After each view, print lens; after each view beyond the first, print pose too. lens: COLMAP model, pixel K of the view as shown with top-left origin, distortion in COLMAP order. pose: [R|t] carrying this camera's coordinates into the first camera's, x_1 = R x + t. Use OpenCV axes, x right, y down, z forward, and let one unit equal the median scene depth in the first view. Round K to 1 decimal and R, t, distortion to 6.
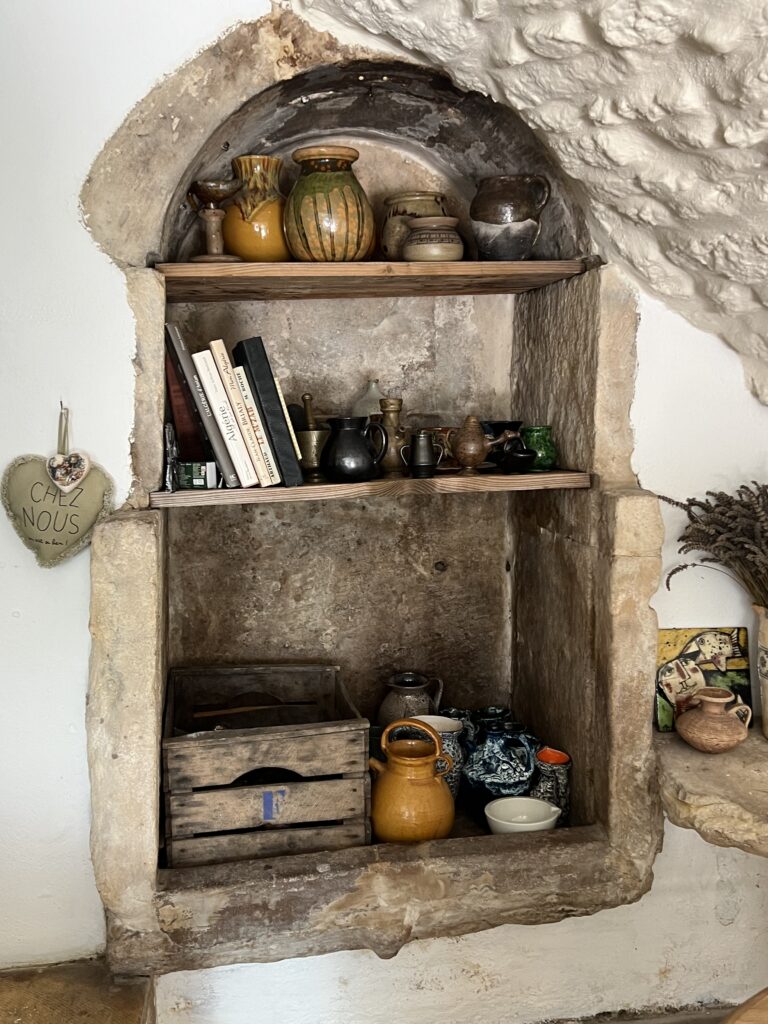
lens RADIAL K [[1007.2, 0, 383.2], [0, 1007.2, 517.4], [0, 0, 1]] dist [0.021258, 0.000000]
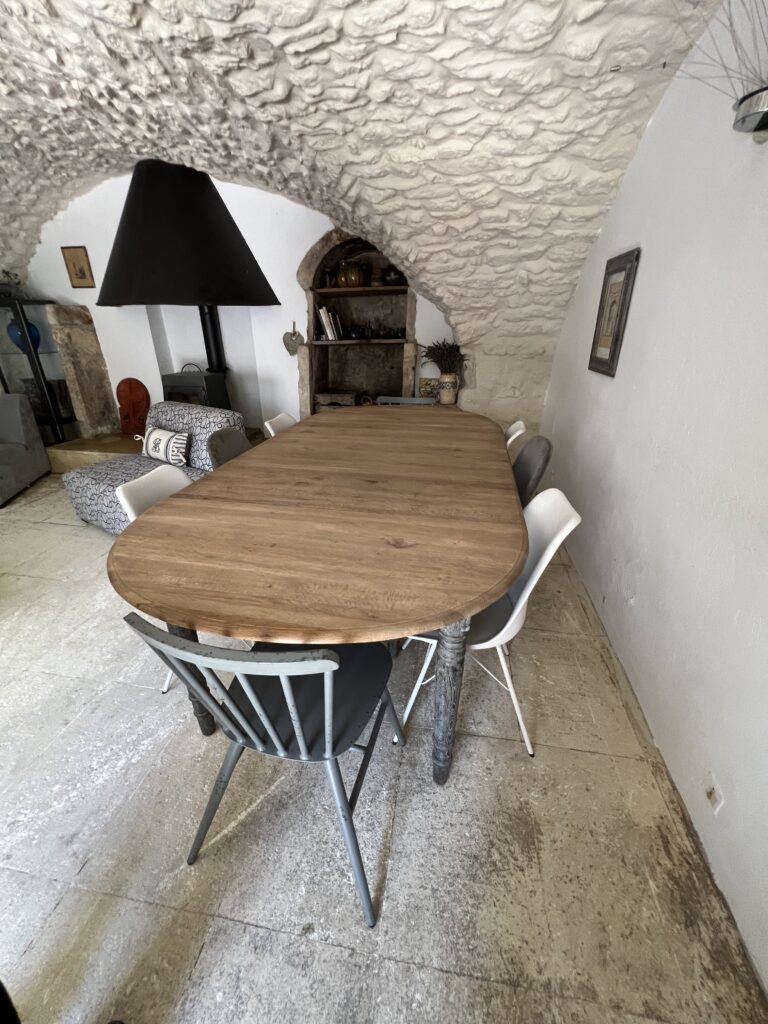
lens RADIAL K [[411.9, 0, 379.4], [0, 411.9, 503.4], [0, 0, 1]] dist [-0.001894, -0.000037]
pose [[0.946904, 0.128039, -0.294921, 0.767267], [-0.051790, 0.966047, 0.253123, 0.213648], [0.317317, -0.224410, 0.921385, -0.901278]]
